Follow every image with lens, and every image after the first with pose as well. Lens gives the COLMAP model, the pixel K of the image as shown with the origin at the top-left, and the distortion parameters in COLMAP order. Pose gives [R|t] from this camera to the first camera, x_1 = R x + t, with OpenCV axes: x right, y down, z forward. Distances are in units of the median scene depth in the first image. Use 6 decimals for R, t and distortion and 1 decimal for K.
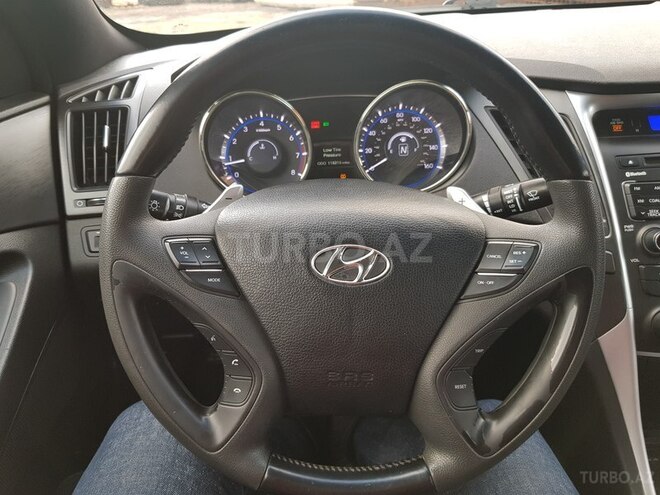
lens RADIAL K [[512.4, 0, 332.3], [0, 512.4, 243.9], [0, 0, 1]] dist [0.029979, -0.032915]
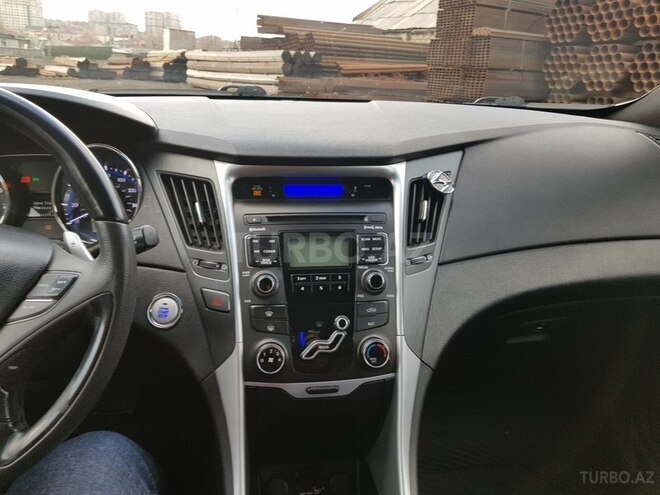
lens RADIAL K [[512.4, 0, 342.9], [0, 512.4, 233.5], [0, 0, 1]] dist [0.029979, -0.032915]
pose [[0.989313, 0.038233, 0.140703, 0.503972], [-0.013820, 0.985252, -0.170549, 0.061052], [-0.145148, 0.166782, 0.975252, -0.157120]]
